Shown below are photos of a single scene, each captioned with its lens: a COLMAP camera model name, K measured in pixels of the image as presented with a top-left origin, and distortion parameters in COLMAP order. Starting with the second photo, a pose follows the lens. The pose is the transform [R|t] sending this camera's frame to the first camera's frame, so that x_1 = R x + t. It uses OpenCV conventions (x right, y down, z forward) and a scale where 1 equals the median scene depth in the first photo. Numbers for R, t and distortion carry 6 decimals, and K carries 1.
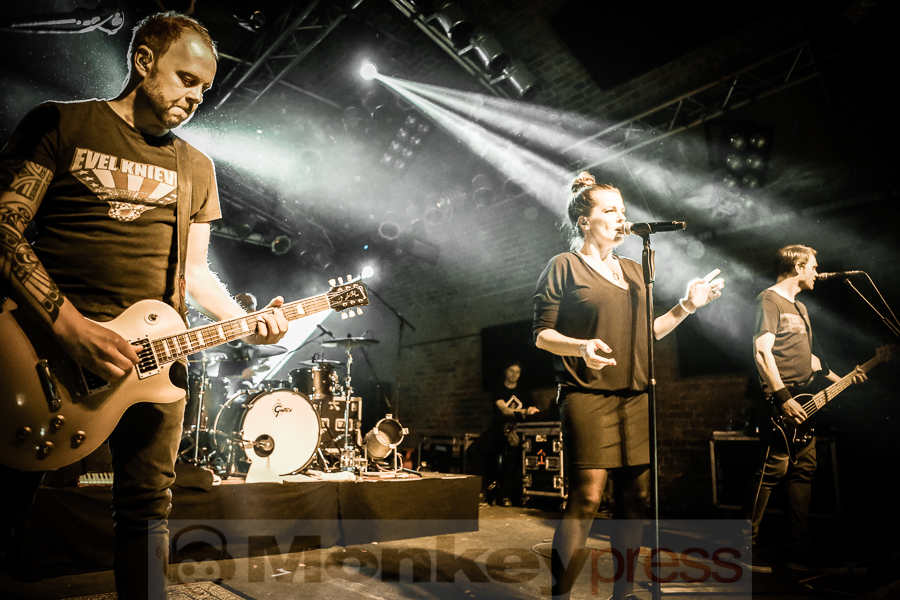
lens RADIAL K [[620.0, 0, 448.3], [0, 620.0, 299.7], [0, 0, 1]] dist [-0.080654, 0.044649]
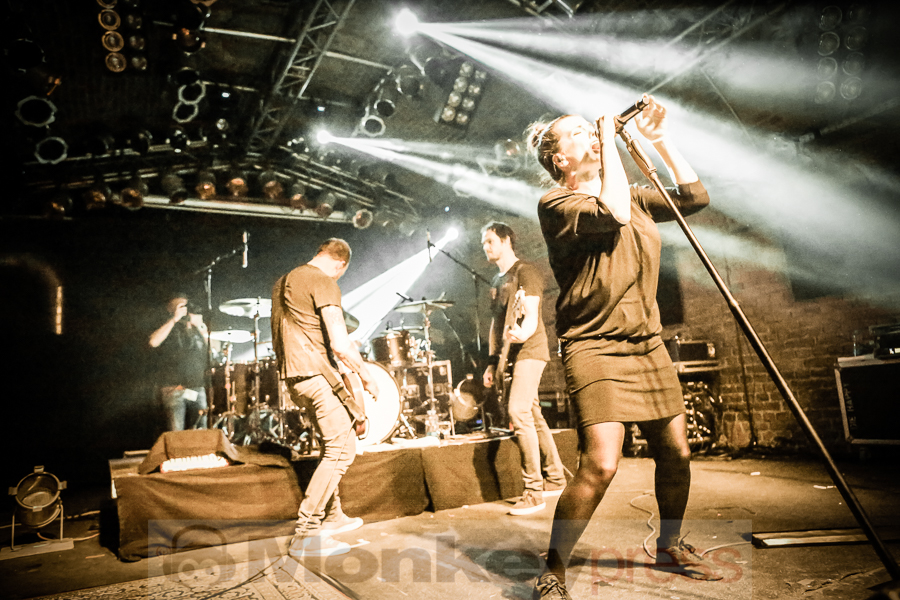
lens RADIAL K [[620.0, 0, 448.3], [0, 620.0, 300.2], [0, 0, 1]] dist [-0.080654, 0.044649]
pose [[0.974435, -0.119969, -0.189958, 0.062220], [0.131687, 0.990016, 0.050269, 0.015148], [0.182030, -0.073999, 0.980504, 0.047463]]
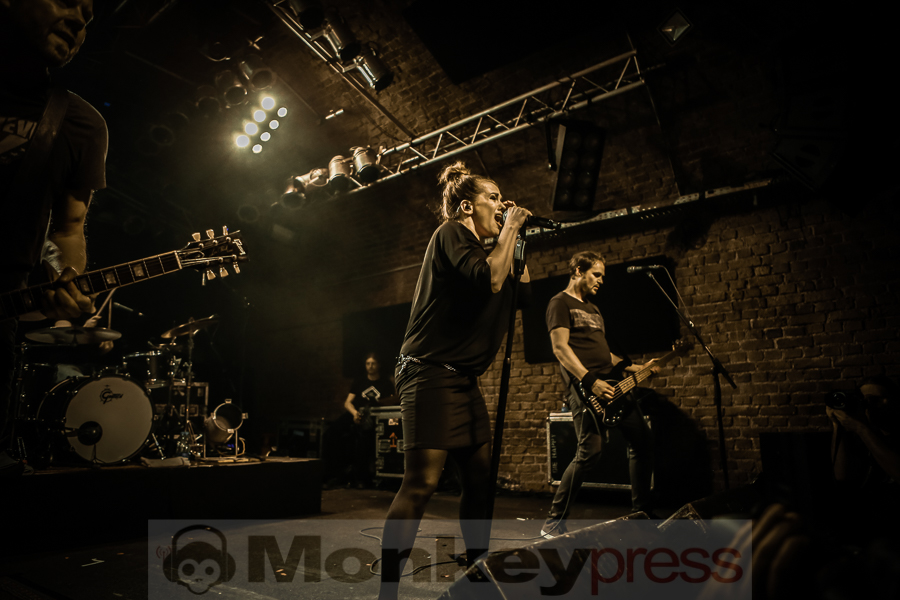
lens RADIAL K [[620.0, 0, 442.6], [0, 620.0, 301.4], [0, 0, 1]] dist [-0.080654, 0.044649]
pose [[0.985593, 0.012517, 0.168671, 0.067516], [-0.016958, 0.999546, 0.024912, -0.002306], [-0.168283, -0.027414, 0.985357, -0.023155]]
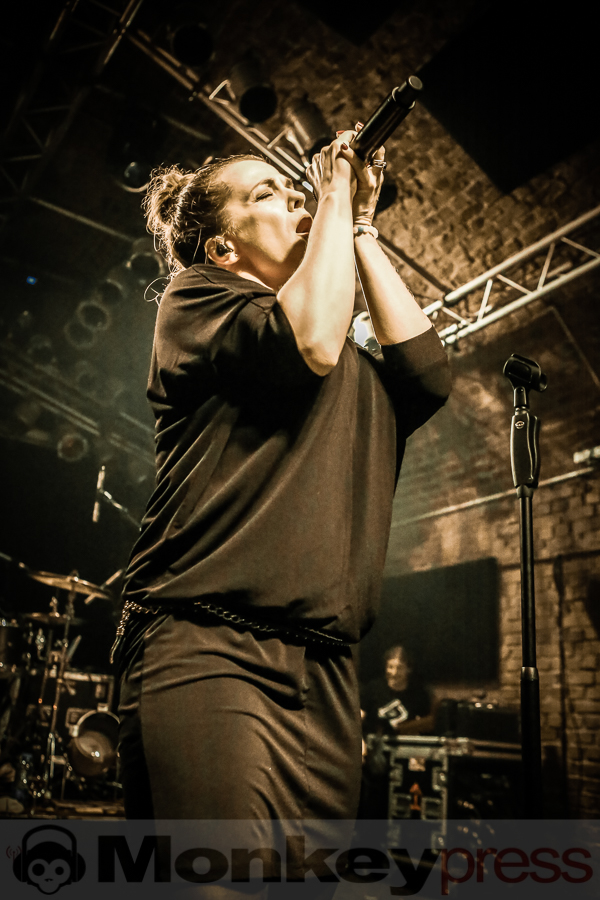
lens RADIAL K [[862.0, 0, 295.1], [0, 862.0, 449.2], [0, 0, 1]] dist [-0.017272, 0.000000]
pose [[0.988348, 0.015132, -0.151457, 0.188900], [-0.032894, 0.992767, -0.115463, 0.025244], [0.148614, 0.119099, 0.981697, 0.150873]]
